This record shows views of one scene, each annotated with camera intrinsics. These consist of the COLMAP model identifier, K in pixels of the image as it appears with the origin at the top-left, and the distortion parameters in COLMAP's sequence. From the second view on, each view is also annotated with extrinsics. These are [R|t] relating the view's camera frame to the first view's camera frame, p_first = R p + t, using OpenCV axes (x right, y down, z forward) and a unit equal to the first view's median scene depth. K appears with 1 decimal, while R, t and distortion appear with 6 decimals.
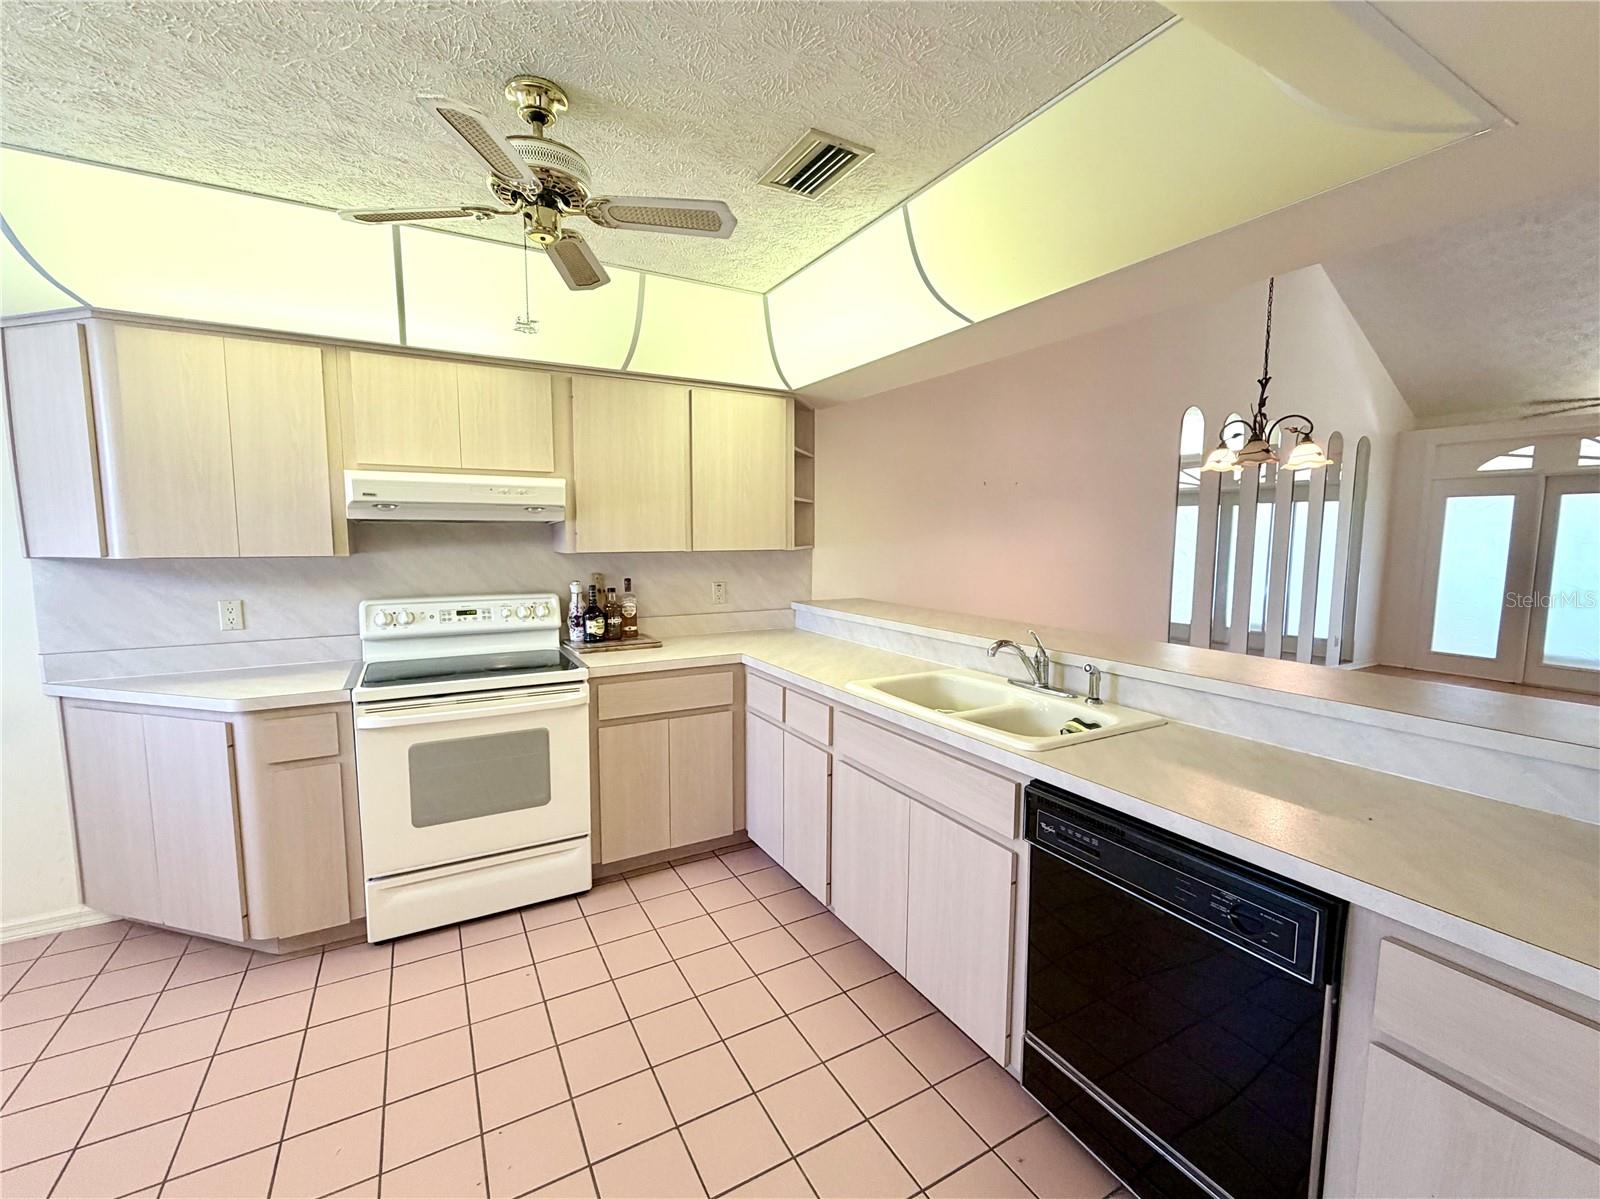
lens RADIAL K [[670.8, 0, 794.4], [0, 670.8, 601.4], [0, 0, 1]] dist [-0.001486, -0.000115]
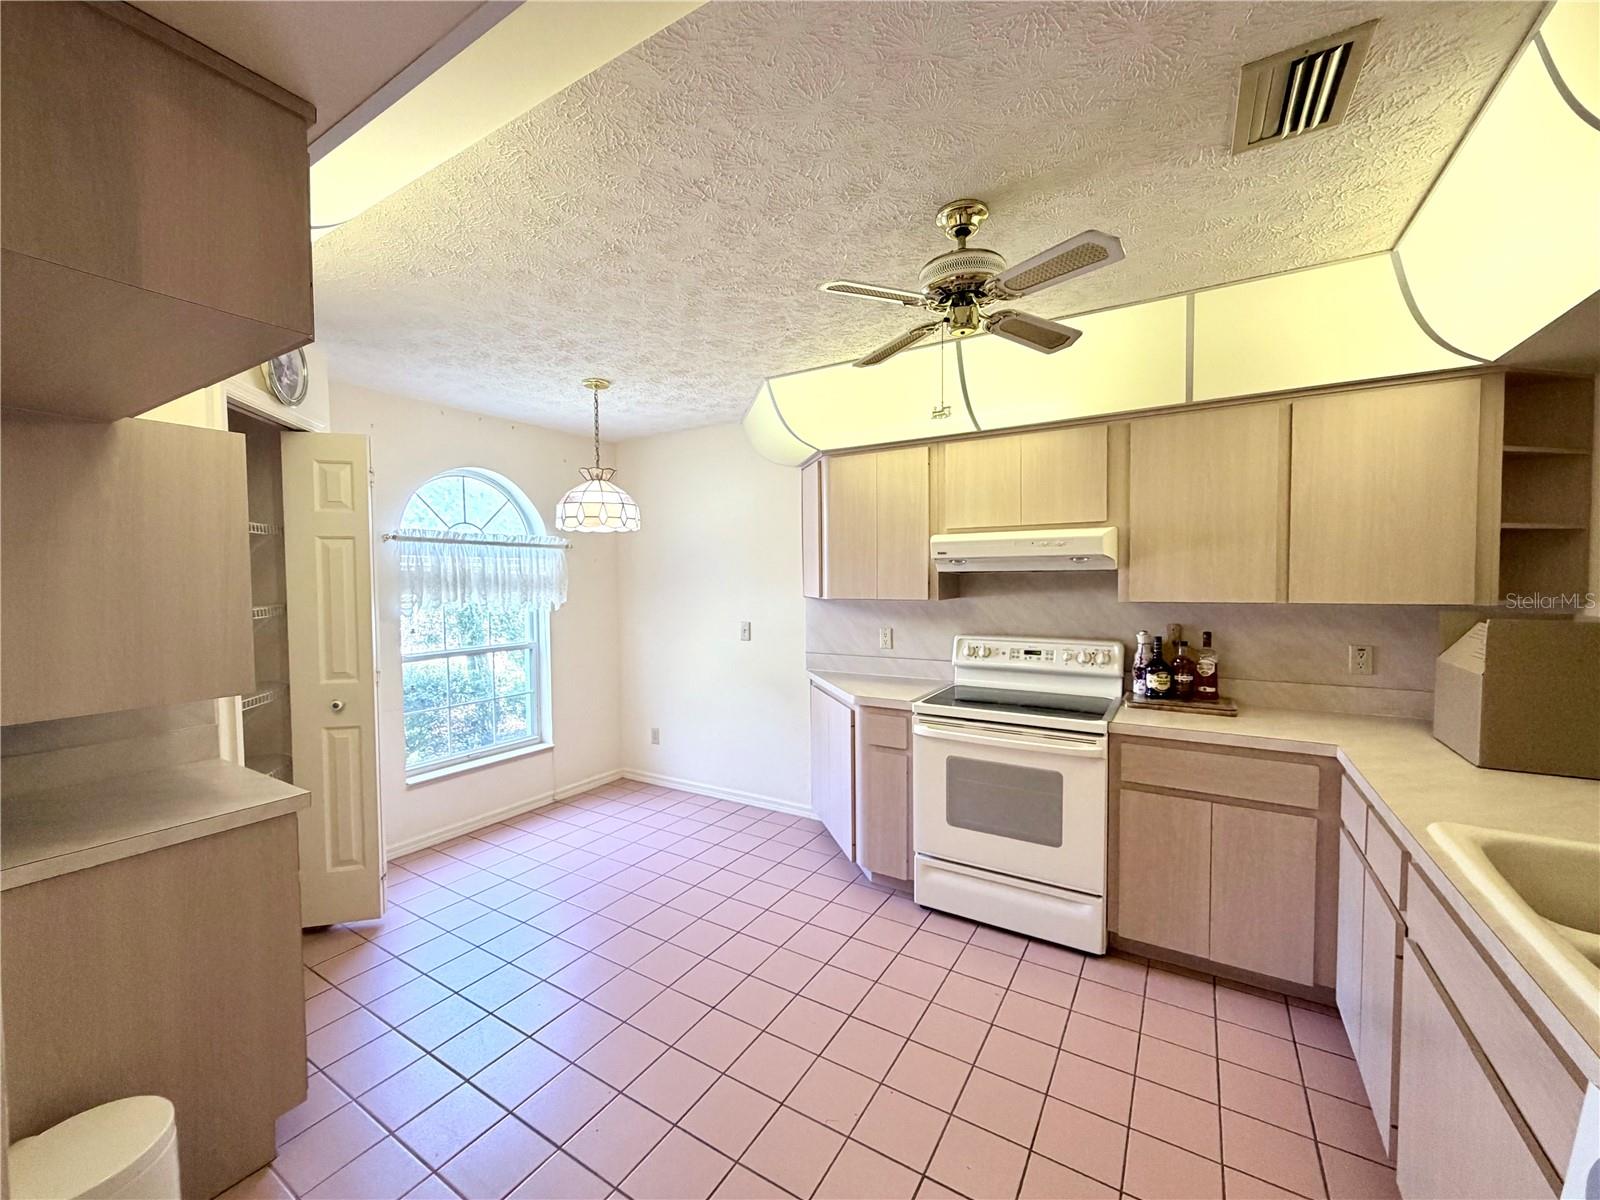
lens RADIAL K [[638.3, 0, 797.0], [0, 638.3, 602.3], [0, 0, 1]] dist [-0.001904, -0.000390]
pose [[0.481965, 0.029528, -0.875693, 0.264240], [-0.076775, 0.997011, -0.008637, -0.029187], [0.872821, 0.071394, 0.482791, 0.149408]]
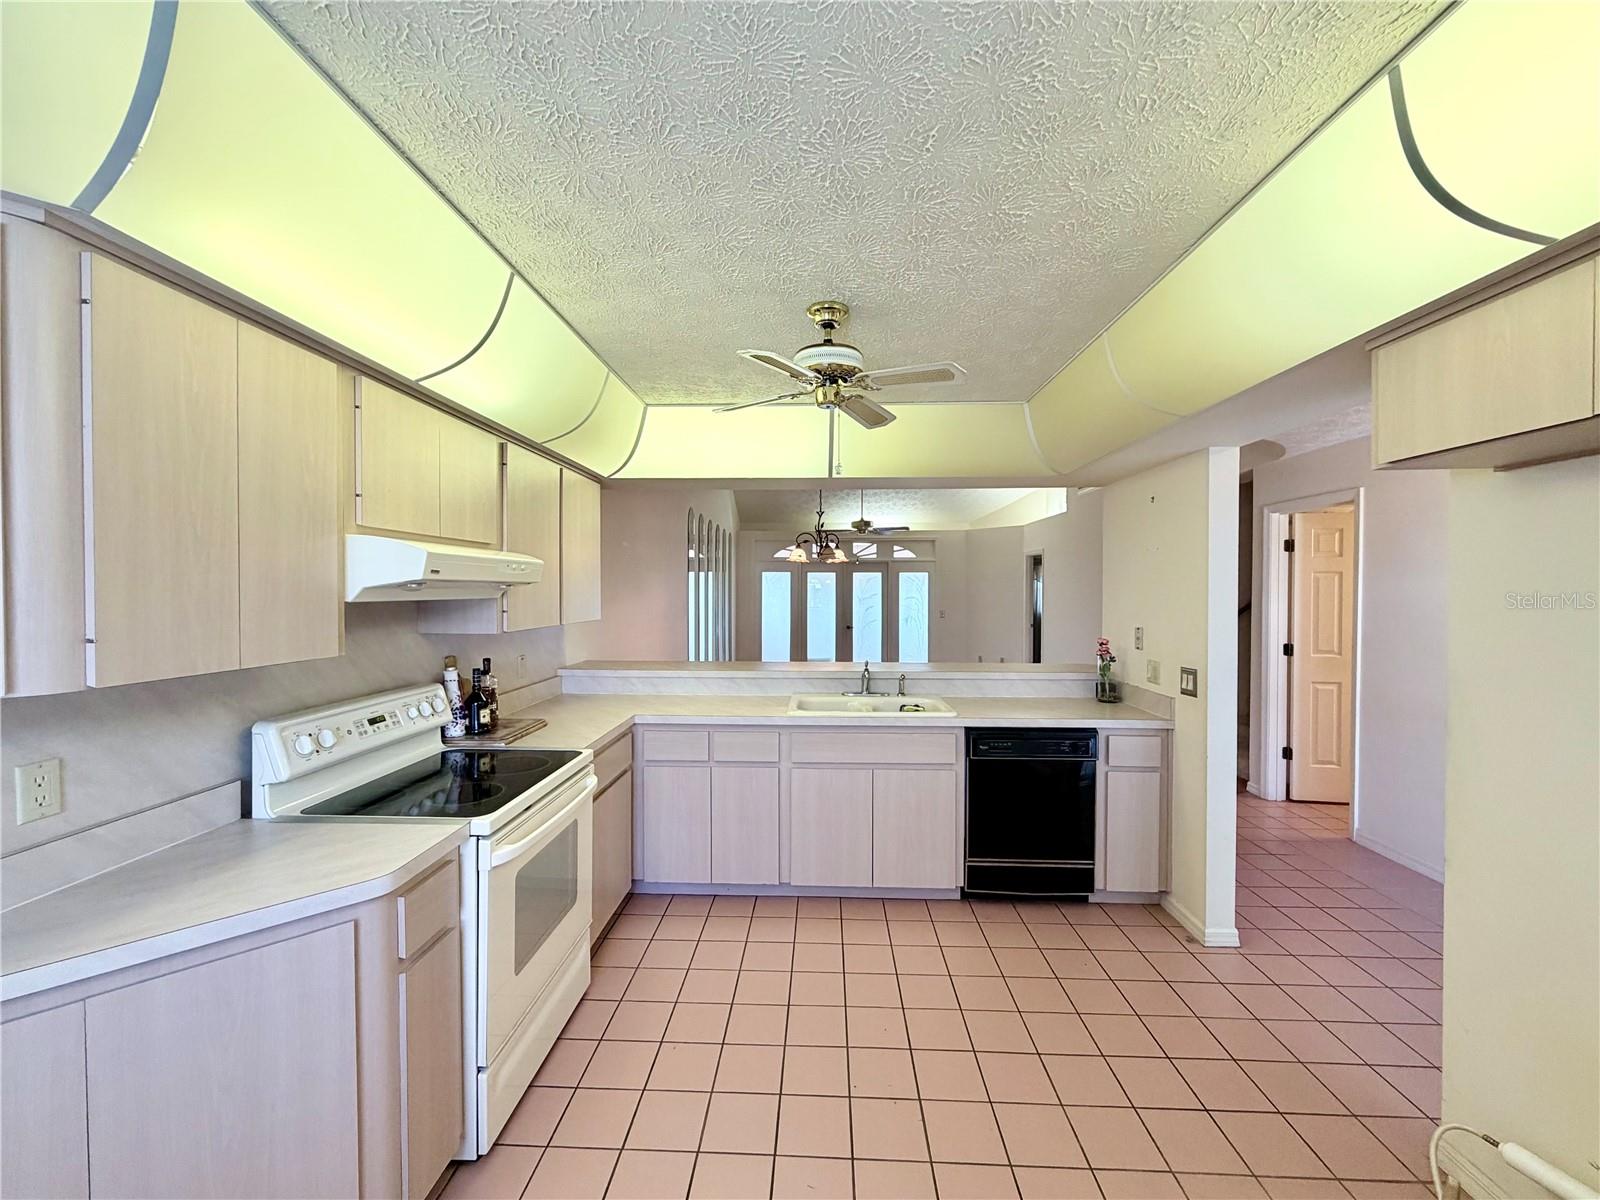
lens RADIAL K [[638.3, 0, 797.0], [0, 638.3, 602.3], [0, 0, 1]] dist [-0.001904, -0.000390]
pose [[0.530332, -0.018487, 0.847589, -0.897885], [0.086000, 0.995778, -0.032090, -0.055042], [-0.843417, 0.089911, 0.529682, 0.221034]]
